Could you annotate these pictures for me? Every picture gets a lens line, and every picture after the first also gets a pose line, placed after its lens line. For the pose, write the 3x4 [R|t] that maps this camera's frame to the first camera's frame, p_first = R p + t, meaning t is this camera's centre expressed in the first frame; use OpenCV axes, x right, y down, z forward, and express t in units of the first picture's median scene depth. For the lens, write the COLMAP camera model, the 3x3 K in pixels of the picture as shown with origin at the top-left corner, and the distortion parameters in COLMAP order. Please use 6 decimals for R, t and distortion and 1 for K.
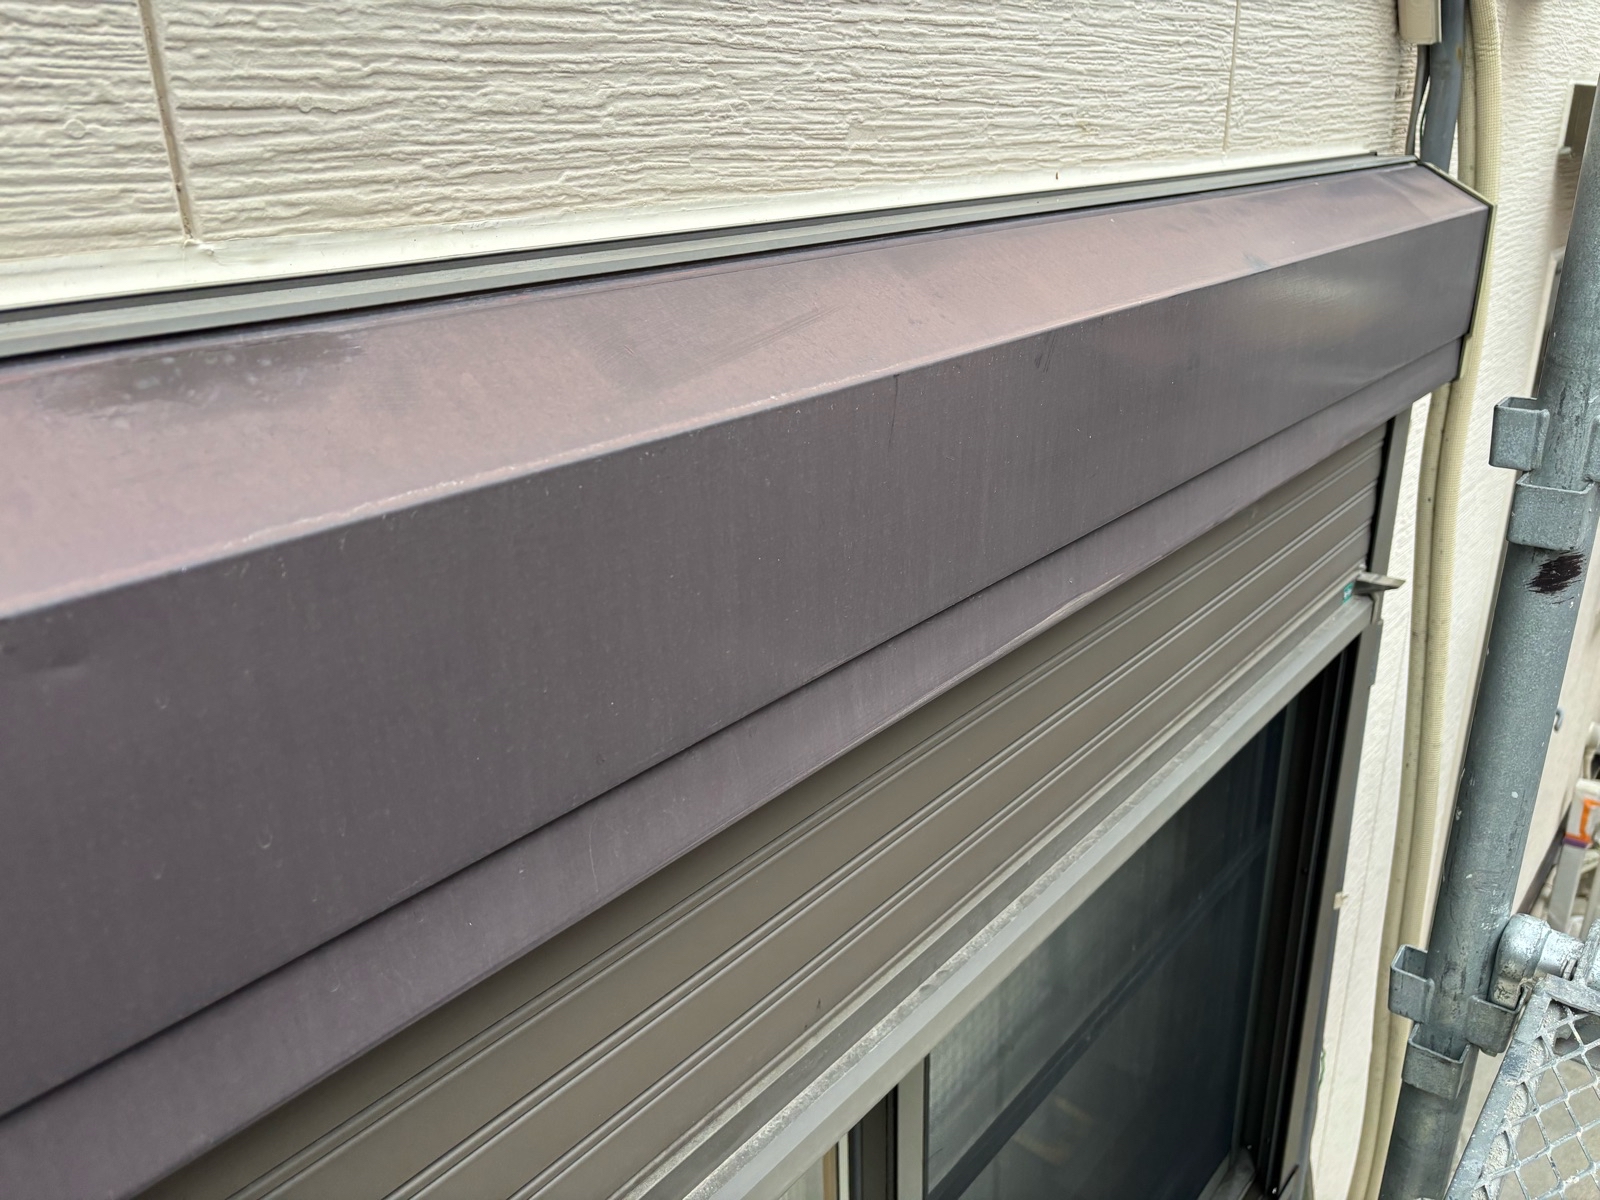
lens RADIAL K [[1181.0, 0, 801.6], [0, 1181.0, 579.2], [0, 0, 1]] dist [0.055024, -0.087203]
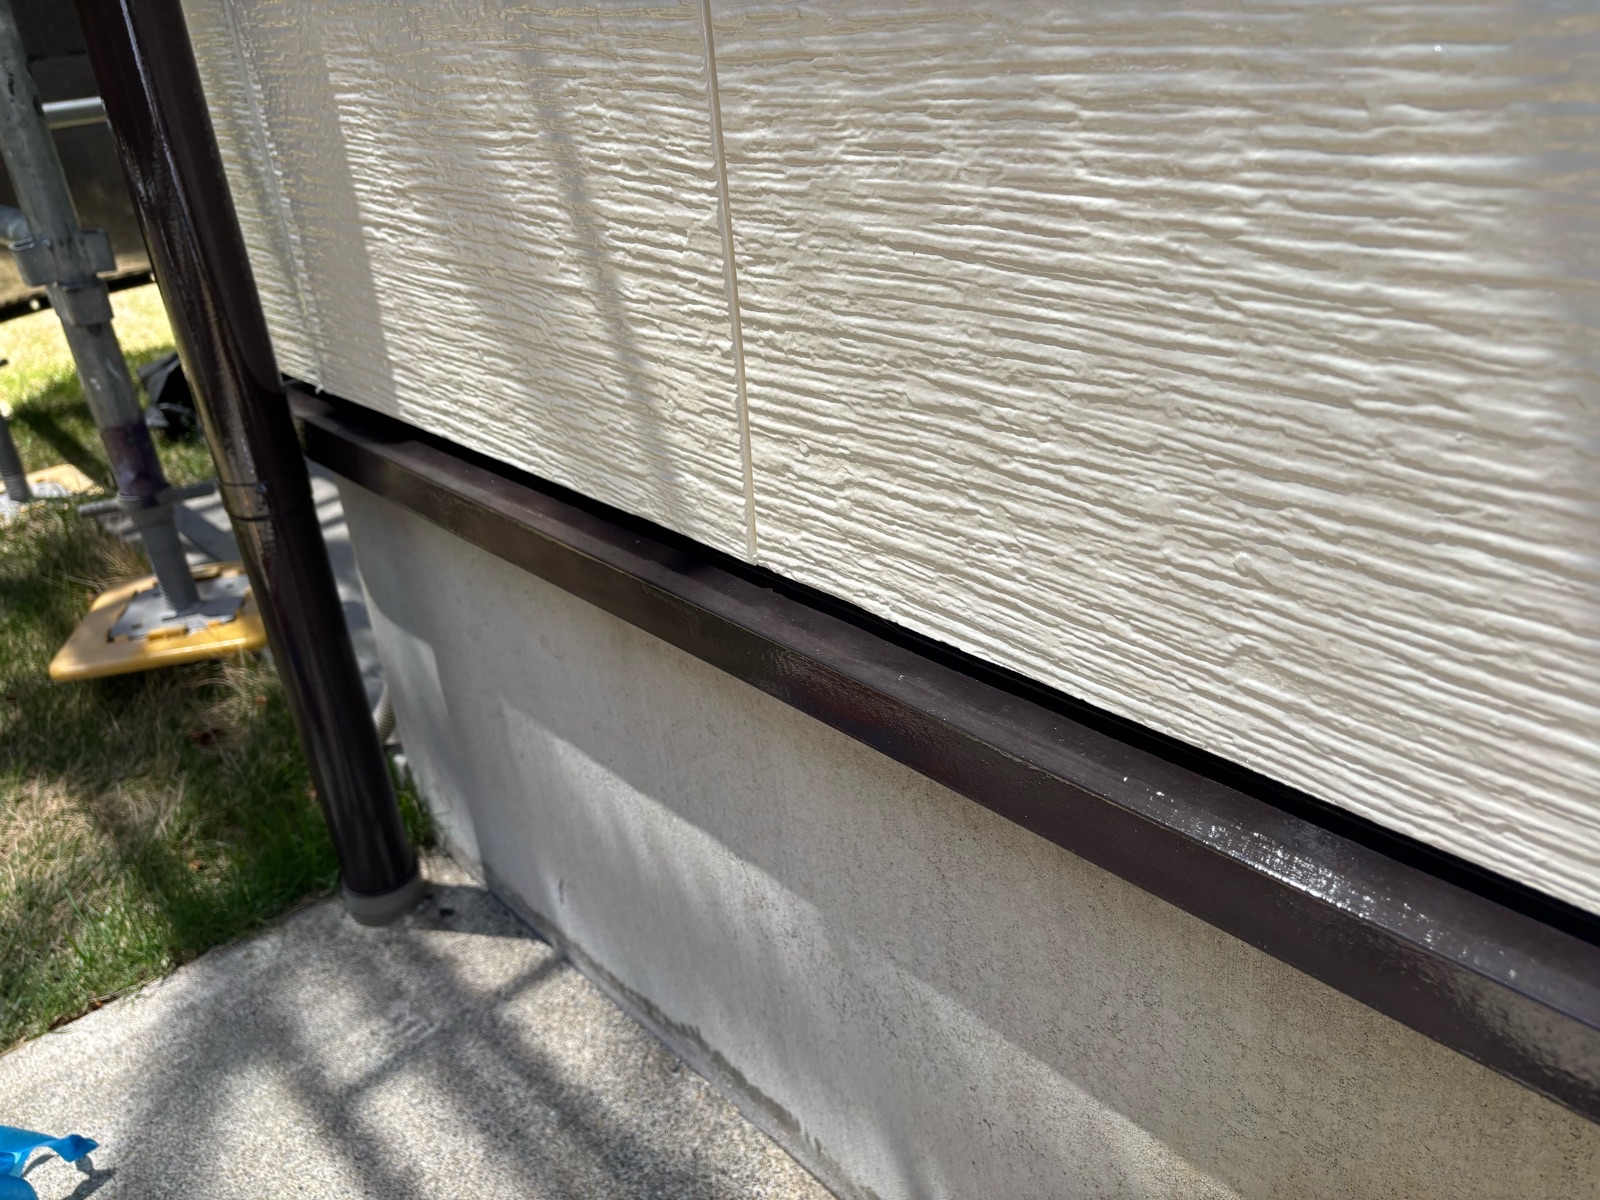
lens RADIAL K [[1232.6, 0, 800.8], [0, 1232.6, 608.9], [0, 0, 1]] dist [0.001066, -0.000157]
pose [[-0.118631, 0.478467, -0.870055, 0.485098], [-0.300175, 0.817961, 0.490748, -0.529891], [0.946478, 0.319387, 0.046588, 0.647795]]
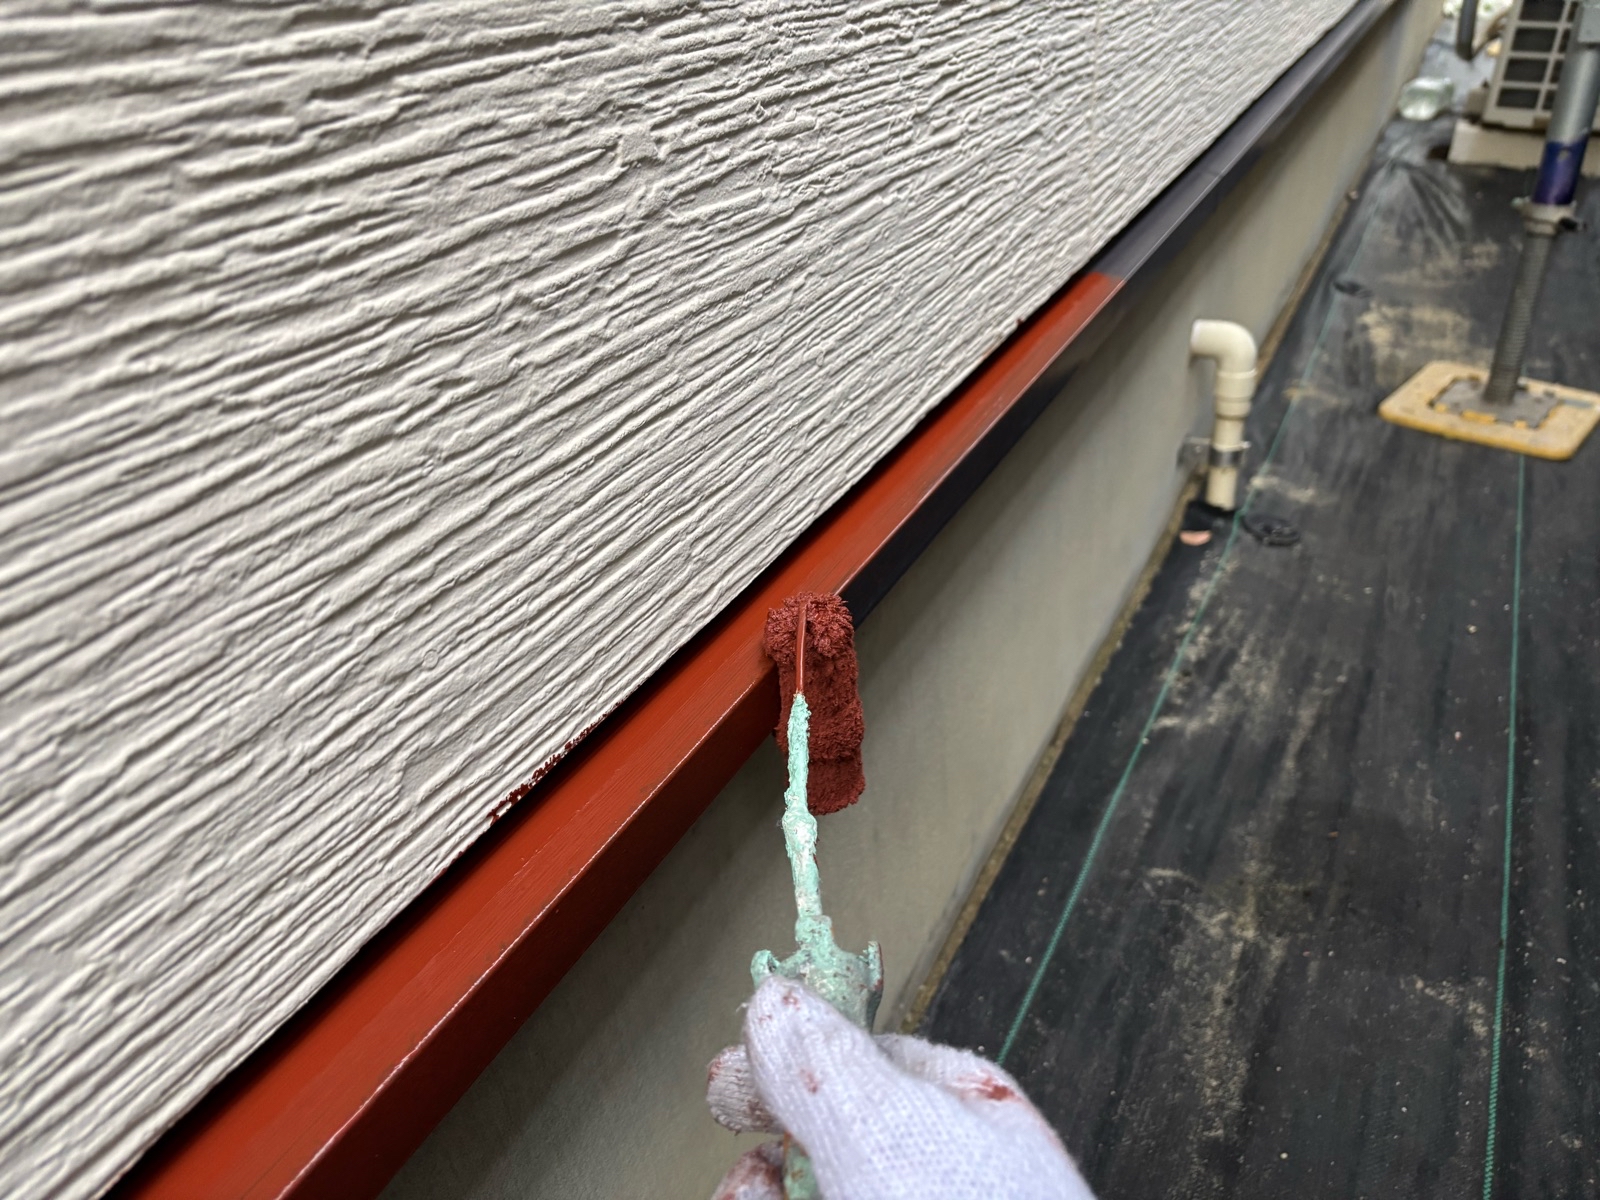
lens RADIAL K [[1214.0, 0, 796.9], [0, 1214.0, 609.4], [0, 0, 1]] dist [0.001707, 0.008730]
pose [[0.974011, -0.146179, 0.173016, 0.101167], [0.118925, 0.980152, 0.158616, -0.426262], [-0.192768, -0.133917, 0.972063, 0.424715]]
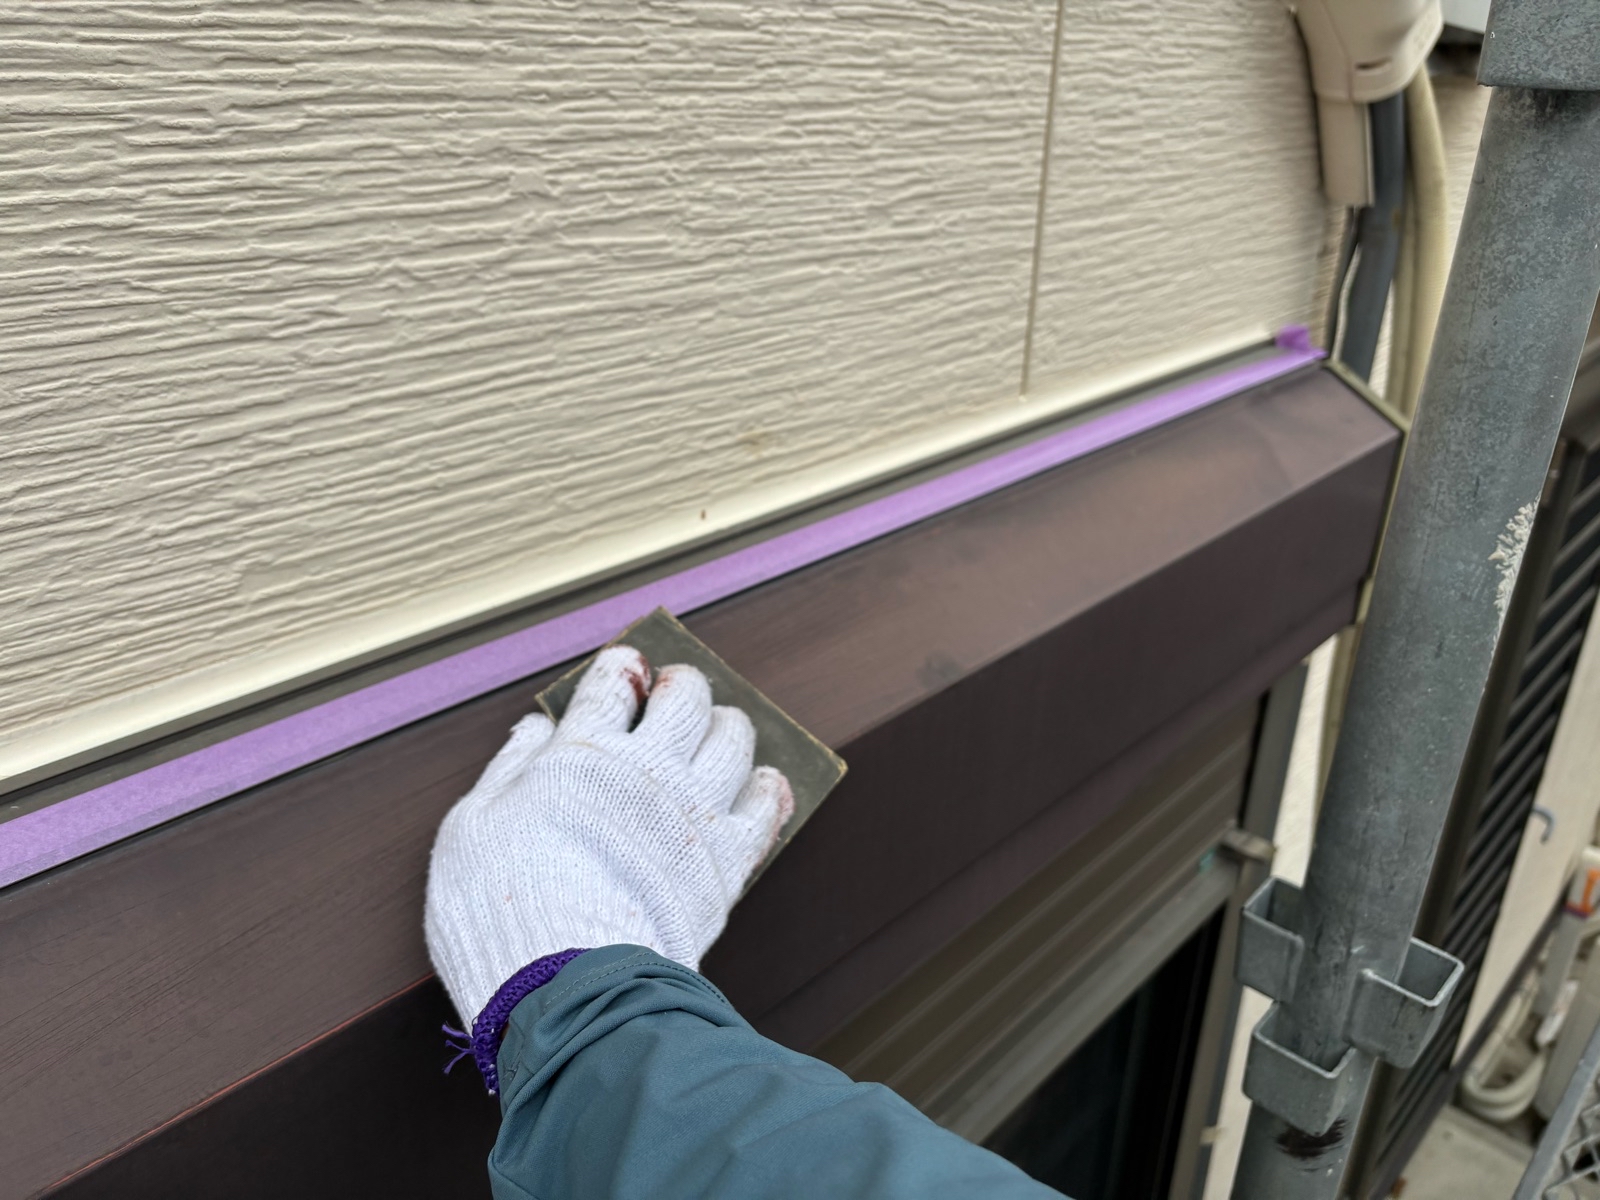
lens RADIAL K [[1202.1, 0, 800.0], [0, 1202.1, 600.0], [0, 0, 1]] dist [-0.000651, 0.003672]
pose [[0.997914, 0.057831, -0.028708, 0.322237], [-0.055955, 0.996485, 0.062351, -0.361511], [0.032213, -0.060615, 0.997641, 0.269986]]
